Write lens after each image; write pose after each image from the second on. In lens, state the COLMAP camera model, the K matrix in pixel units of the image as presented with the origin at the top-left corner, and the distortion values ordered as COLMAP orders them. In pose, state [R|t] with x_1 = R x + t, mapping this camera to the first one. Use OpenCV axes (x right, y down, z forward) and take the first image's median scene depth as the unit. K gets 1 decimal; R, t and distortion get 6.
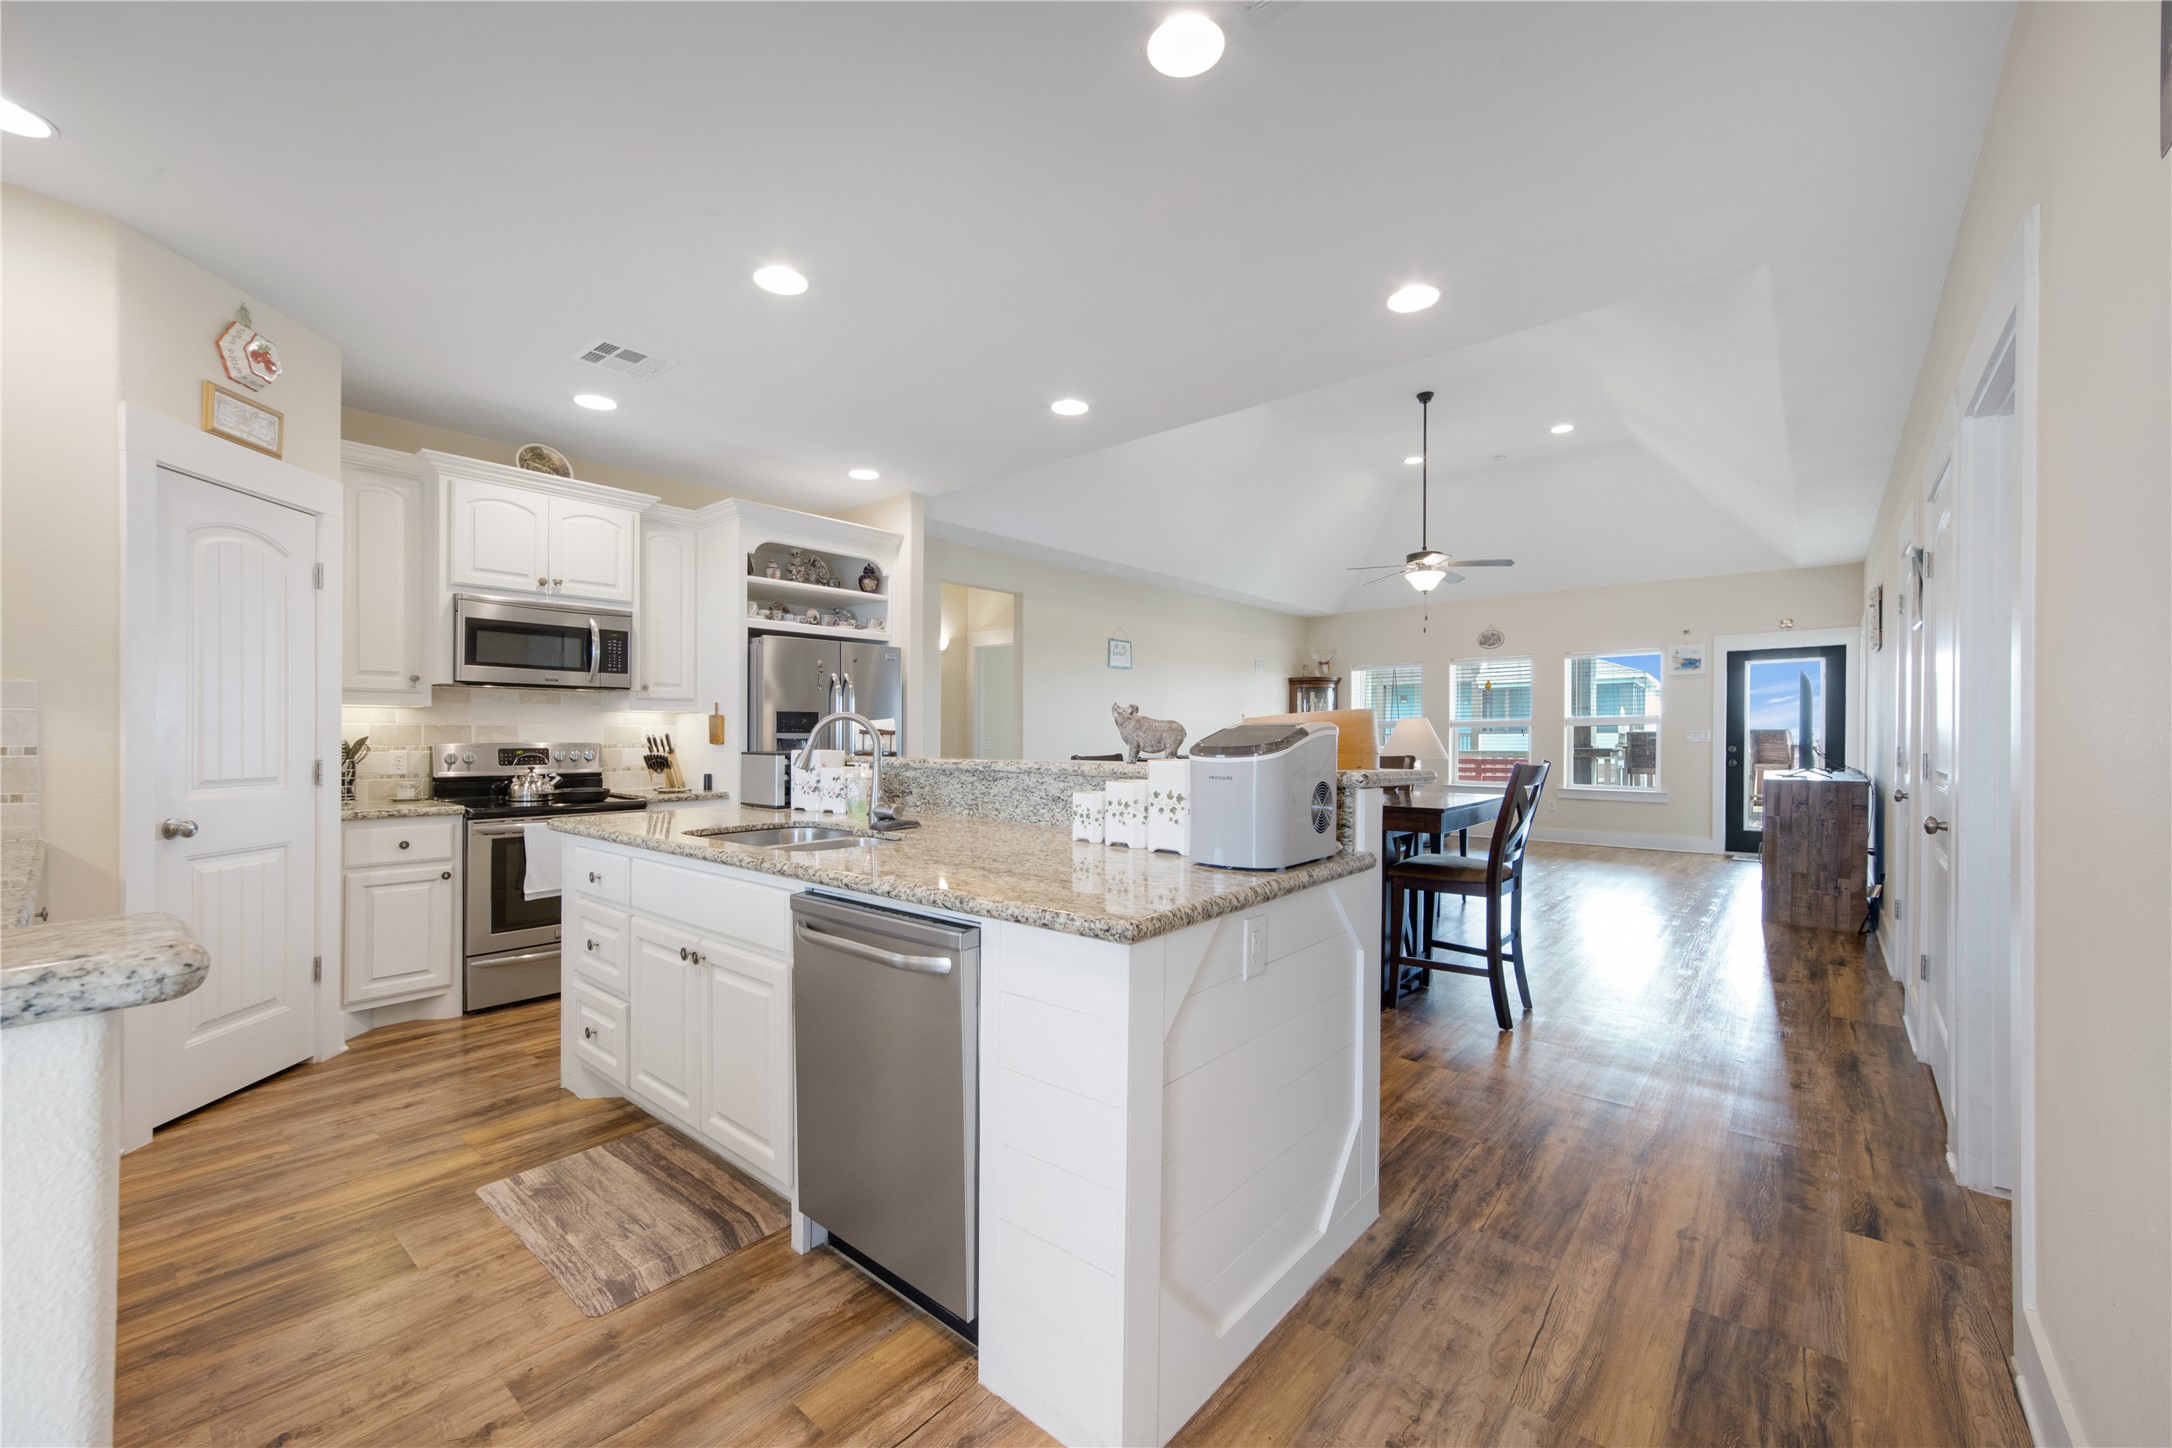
lens RADIAL K [[870.2, 0, 1084.9], [0, 870.2, 750.8], [0, 0, 1]] dist [-0.000496, 0.000059]
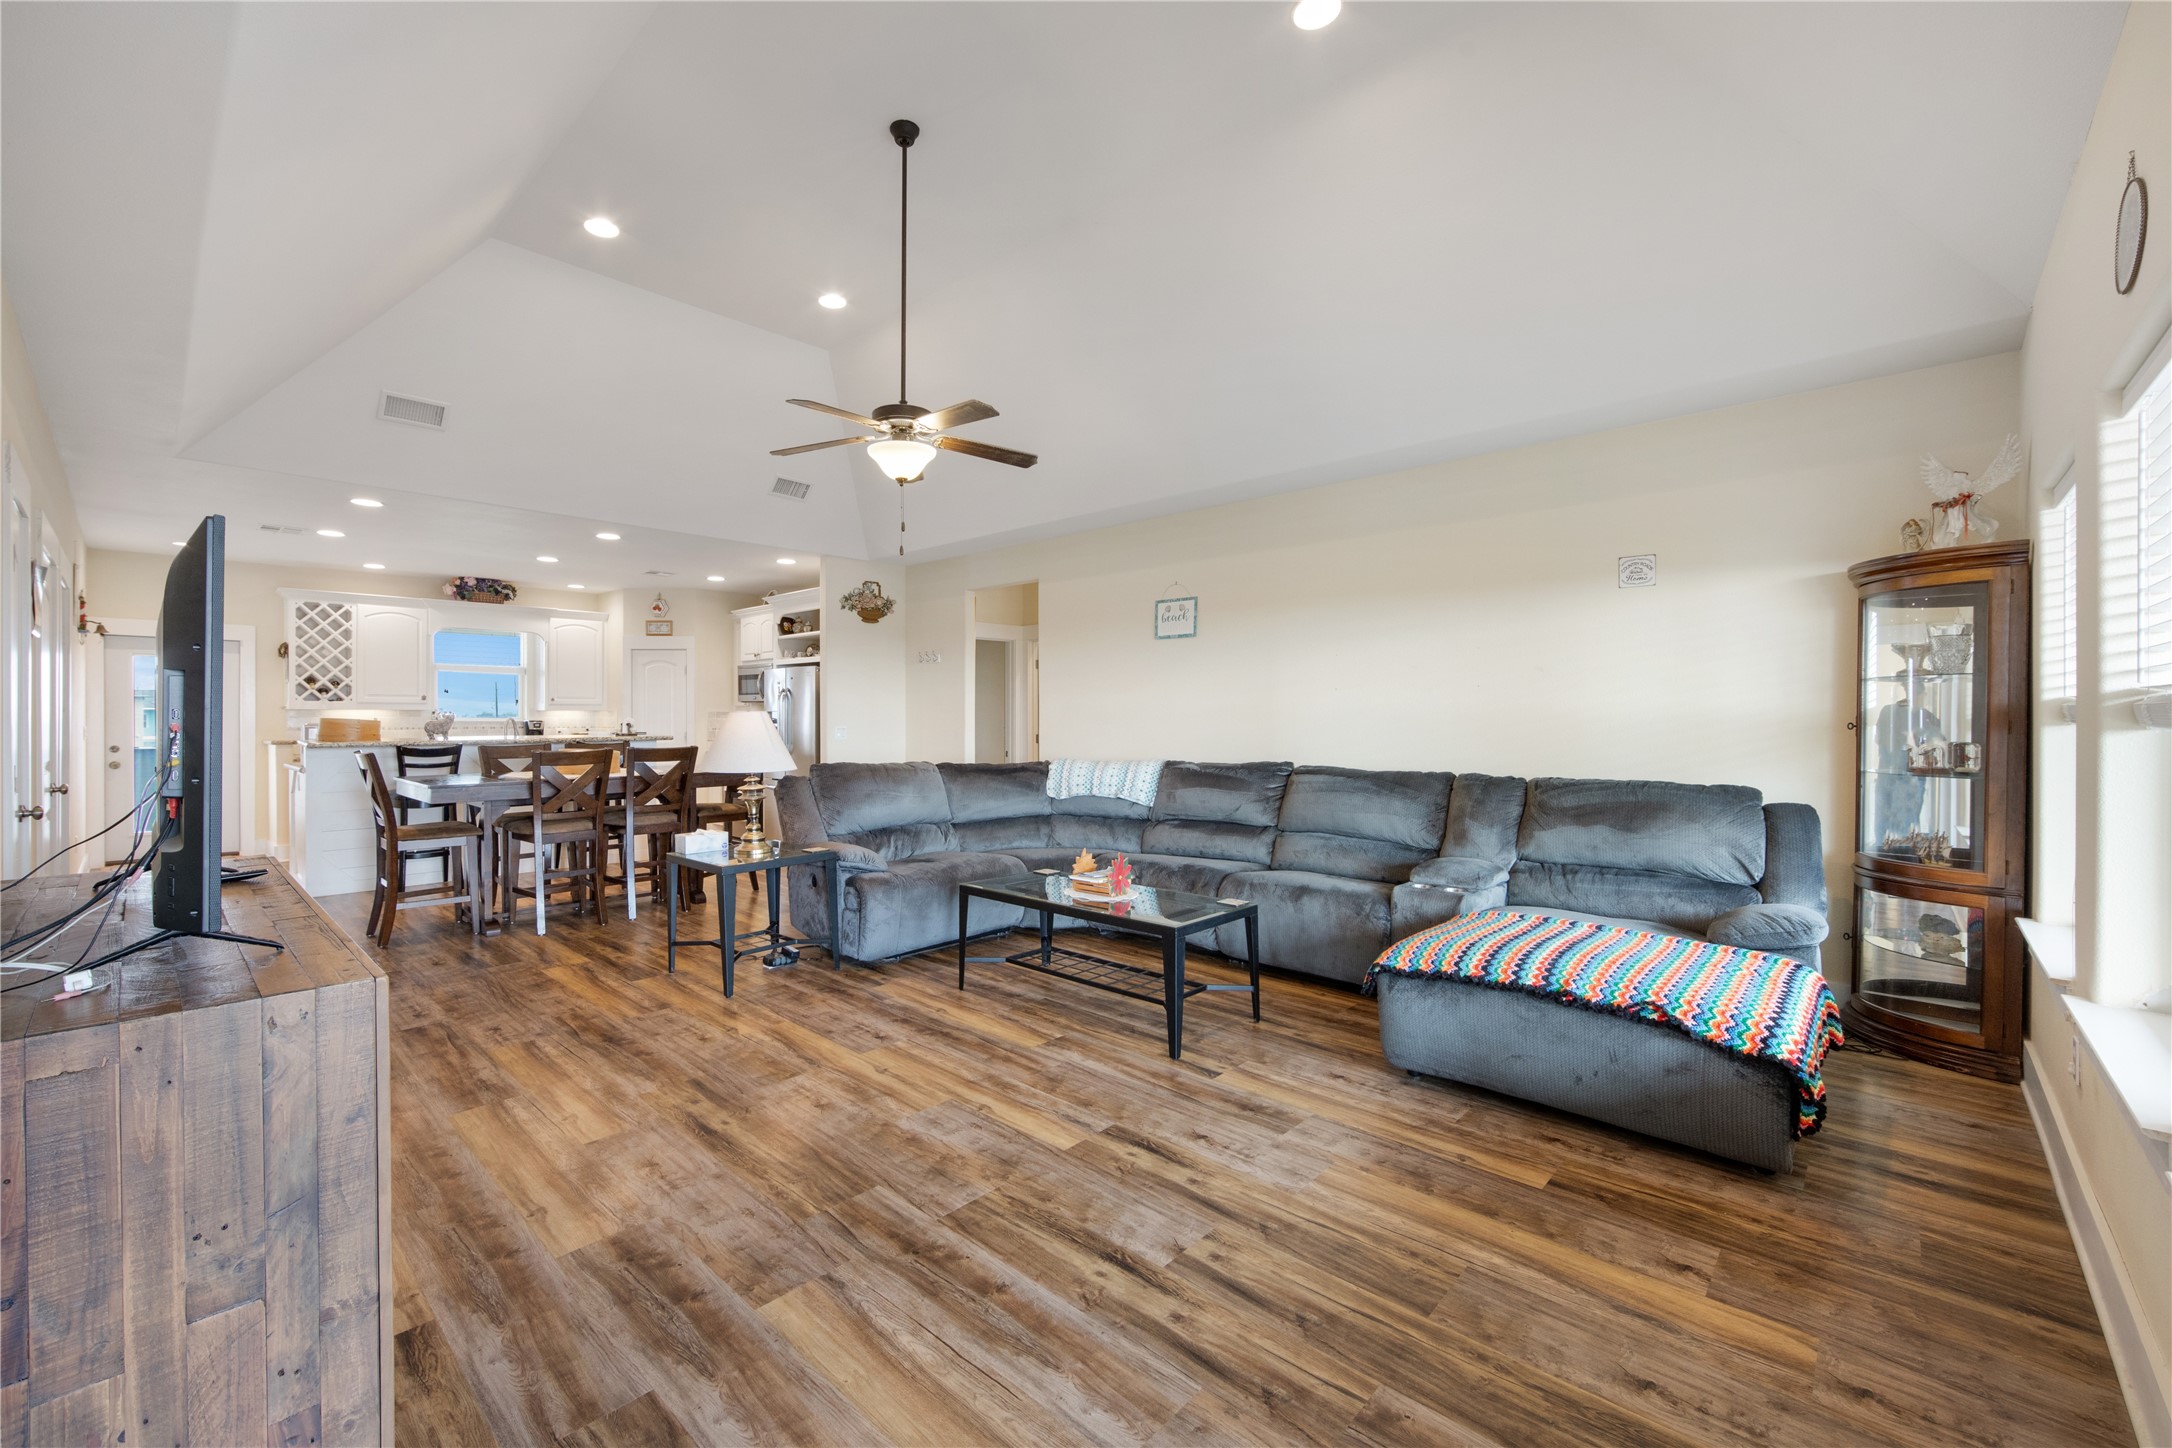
lens RADIAL K [[879.3, 0, 1058.6], [0, 879.3, 715.8], [0, 0, 1]] dist [-0.005164, 0.000066]
pose [[-0.056498, -0.006019, -0.998385, 1.910707], [-0.022050, 0.999745, -0.004779, -0.055018], [0.998159, 0.021744, -0.056616, 2.290074]]
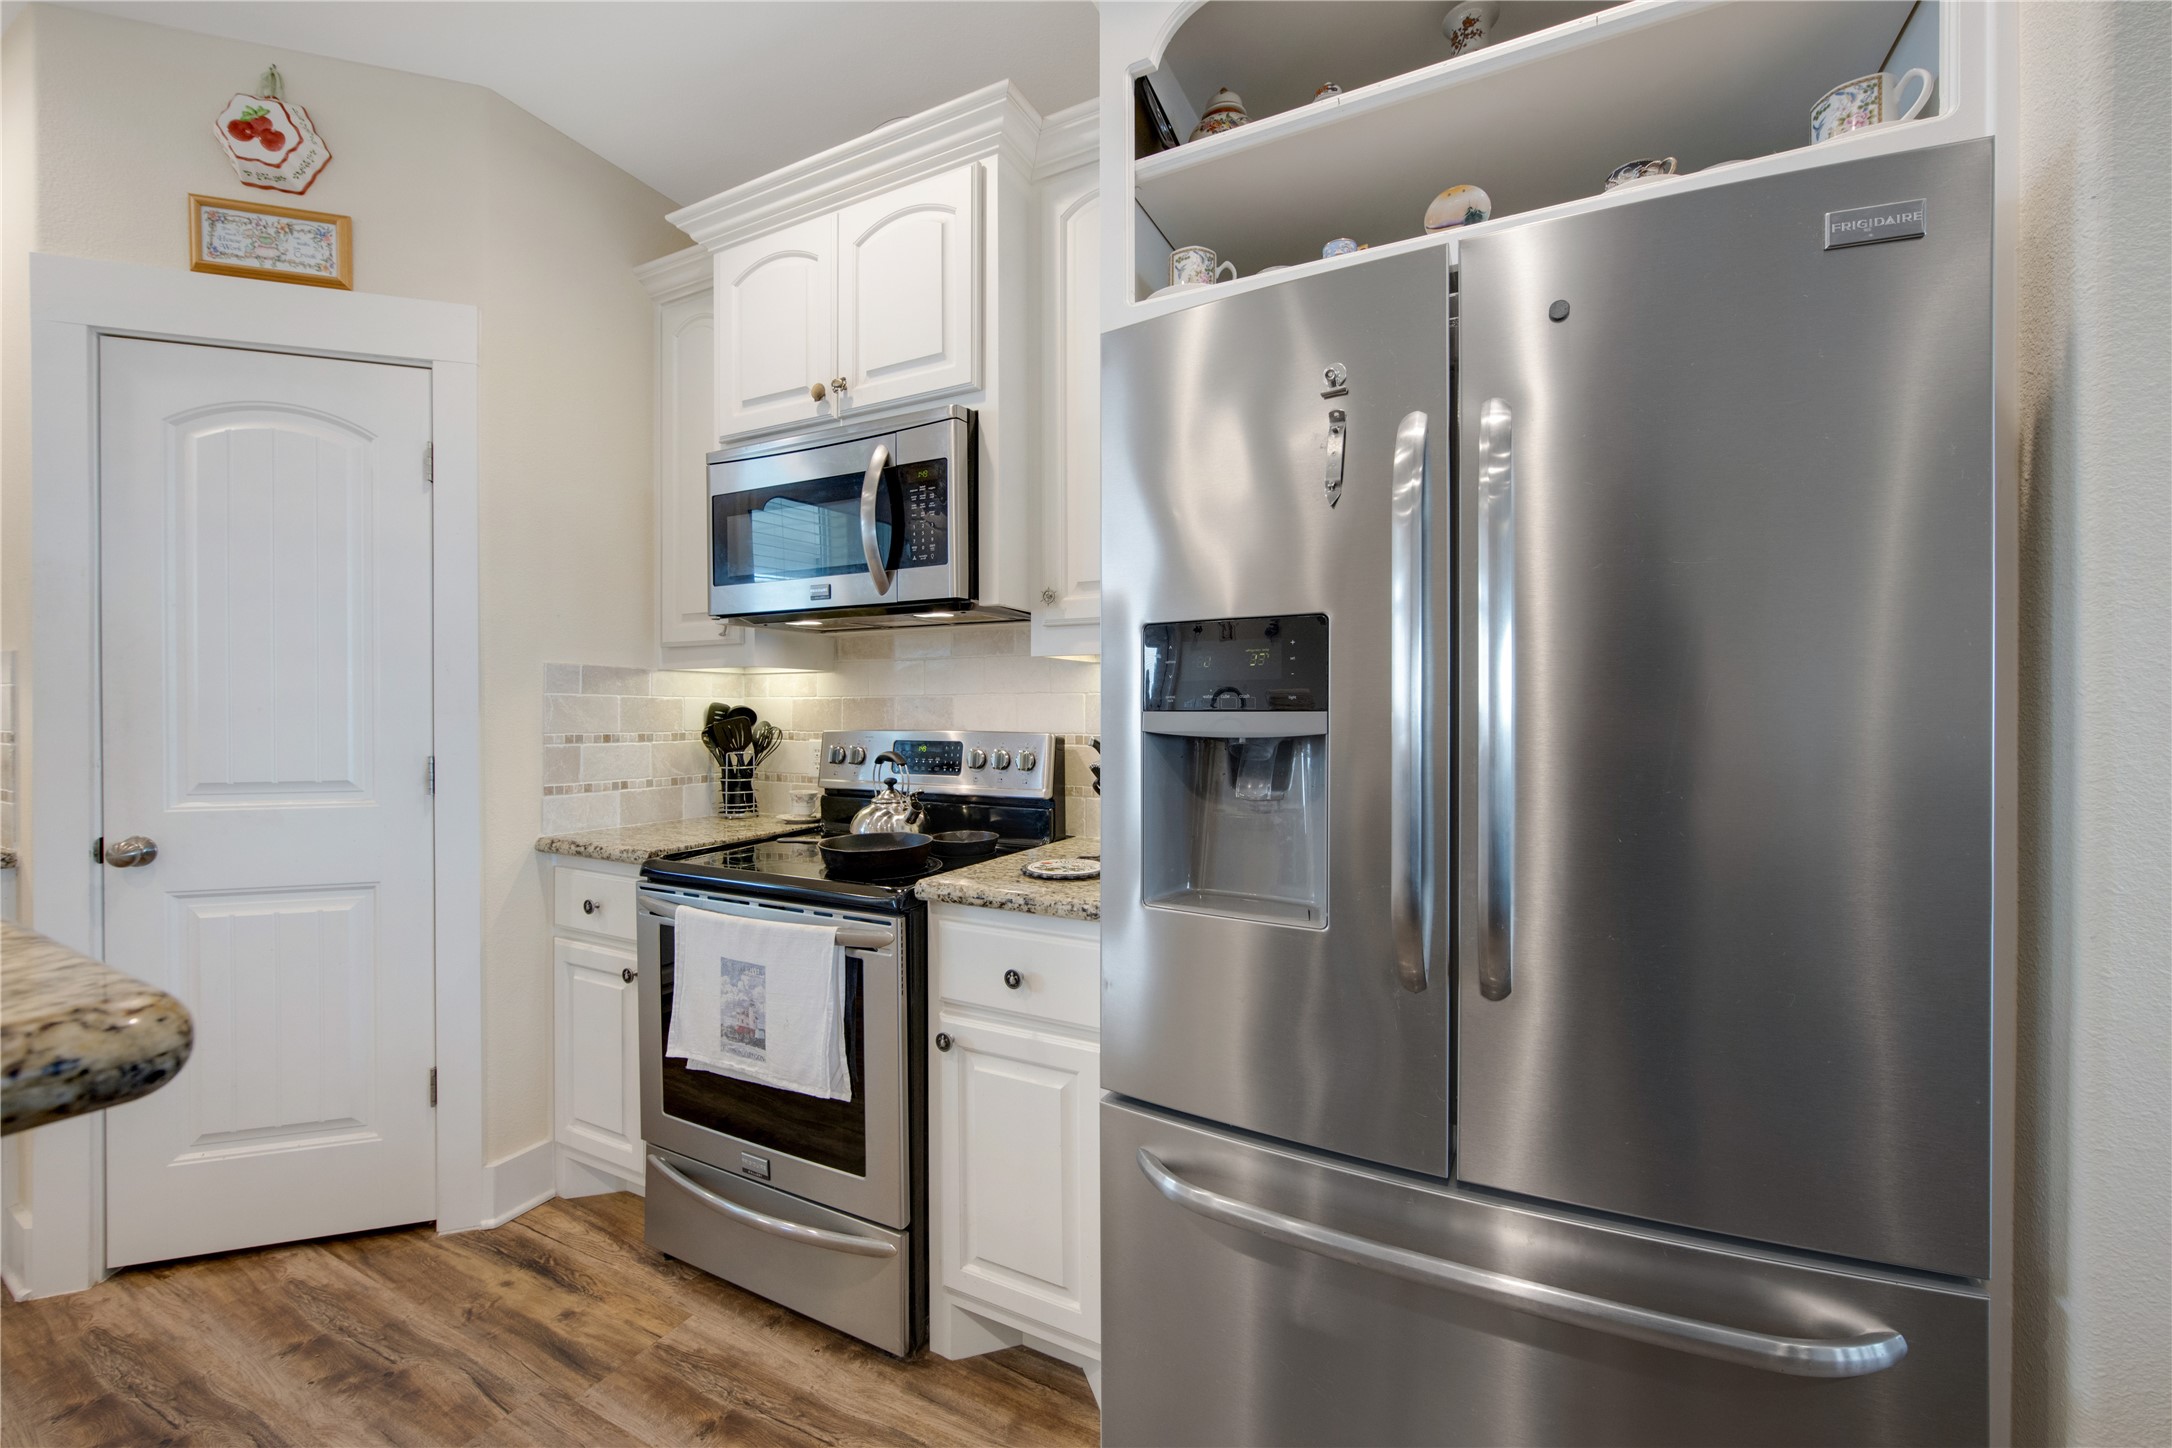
lens RADIAL K [[847.0, 0, 1088.0], [0, 847.0, 713.7], [0, 0, 1]] dist [-0.003554, -0.000092]
pose [[0.231671, 0.004461, -0.972784, -0.166280], [-0.016579, 0.999862, 0.000637, -0.026518], [0.972653, 0.015980, 0.231713, 1.240295]]
